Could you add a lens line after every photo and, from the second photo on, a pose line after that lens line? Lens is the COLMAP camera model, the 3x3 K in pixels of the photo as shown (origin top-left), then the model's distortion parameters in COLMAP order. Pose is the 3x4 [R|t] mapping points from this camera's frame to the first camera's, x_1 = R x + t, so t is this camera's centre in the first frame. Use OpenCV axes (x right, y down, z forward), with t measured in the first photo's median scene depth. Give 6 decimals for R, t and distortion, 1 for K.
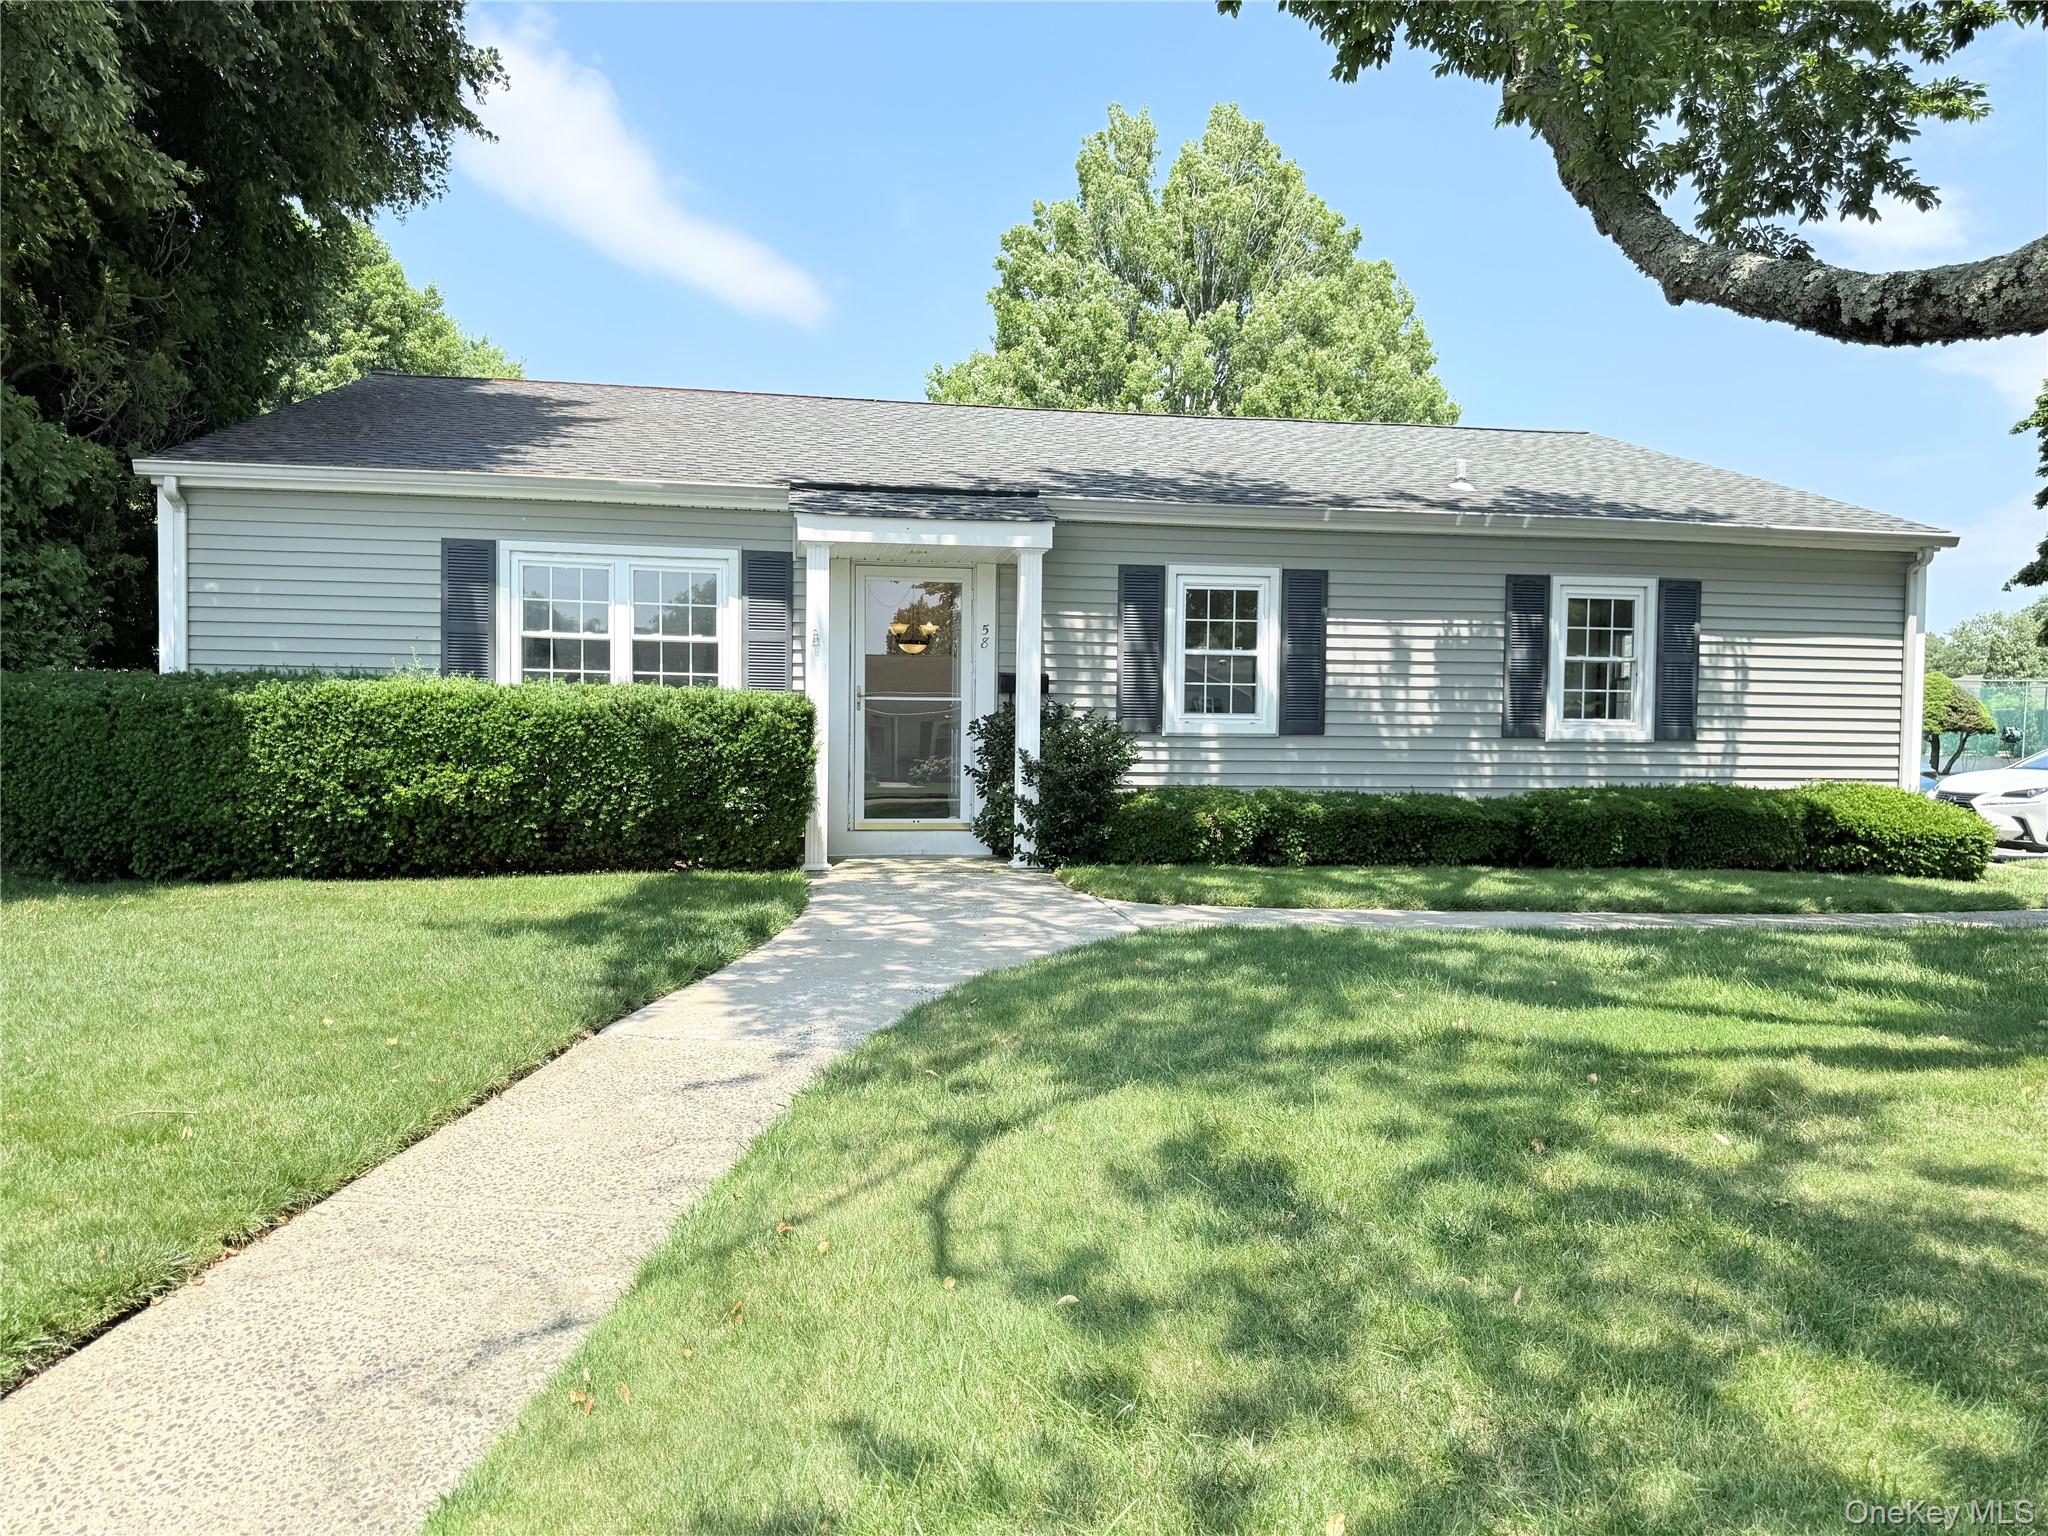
lens RADIAL K [[1412.7, 0, 1024.0], [0, 1412.7, 768.0], [0, 0, 1]] dist [0.001616, -0.002618]
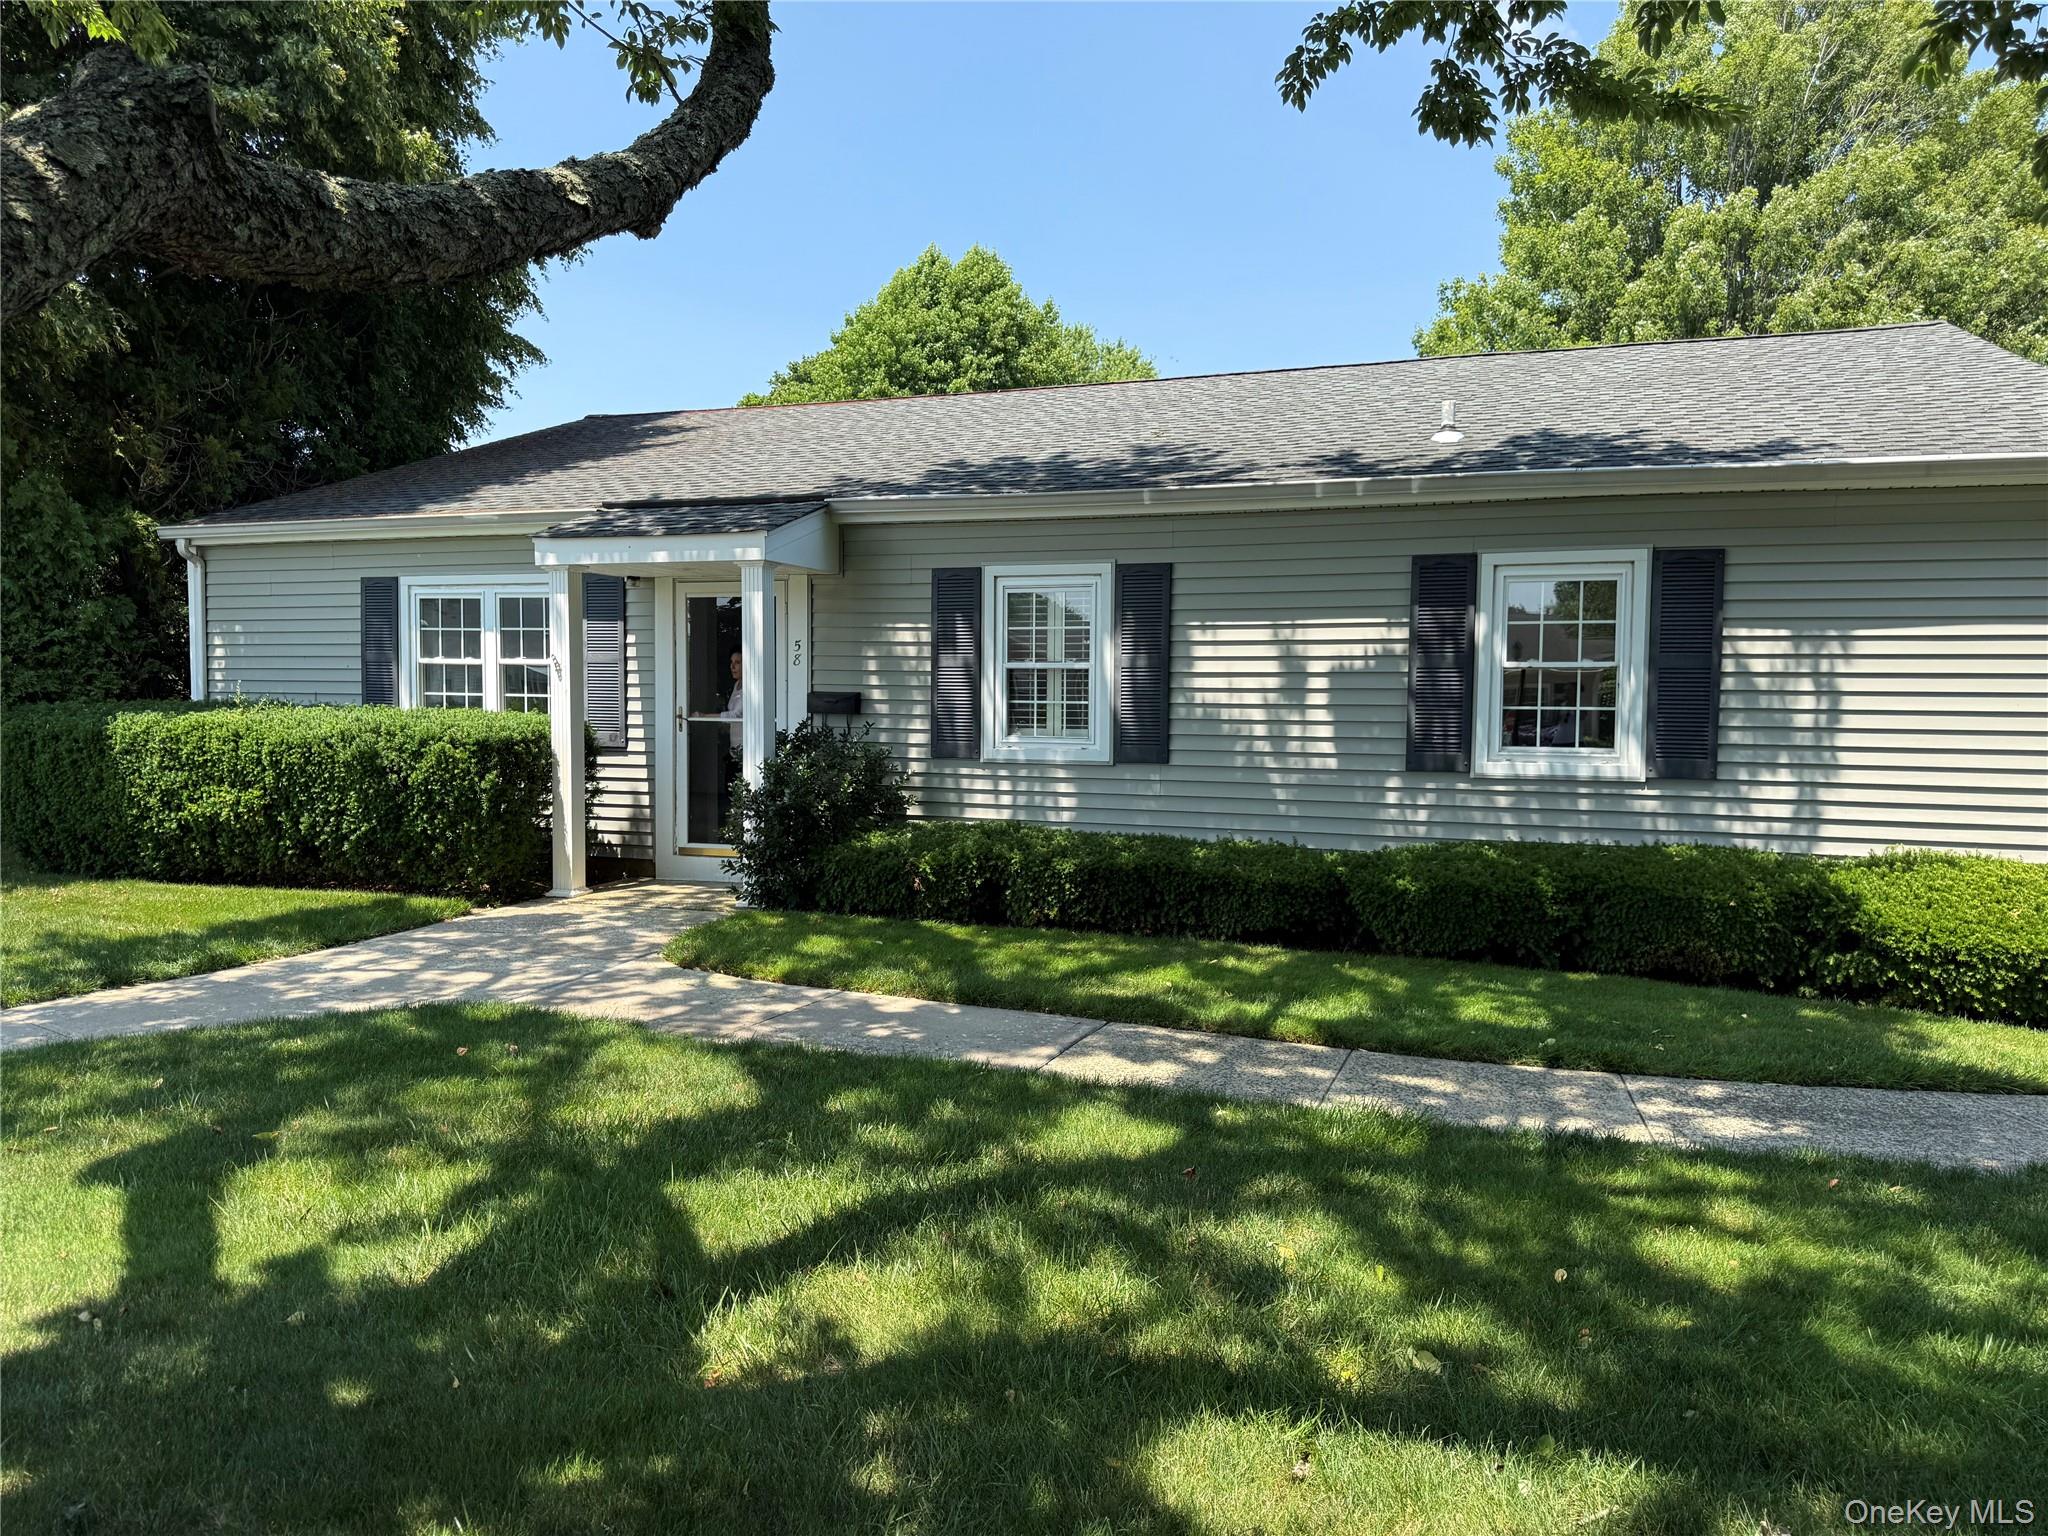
lens RADIAL K [[1448.9, 0, 1024.0], [0, 1448.9, 768.0], [0, 0, 1]] dist [0.019250, -0.006034]
pose [[0.874168, 0.018572, -0.485268, 0.546118], [-0.014523, 0.999821, 0.012103, -0.030871], [0.485406, -0.003532, 0.874282, 0.229030]]
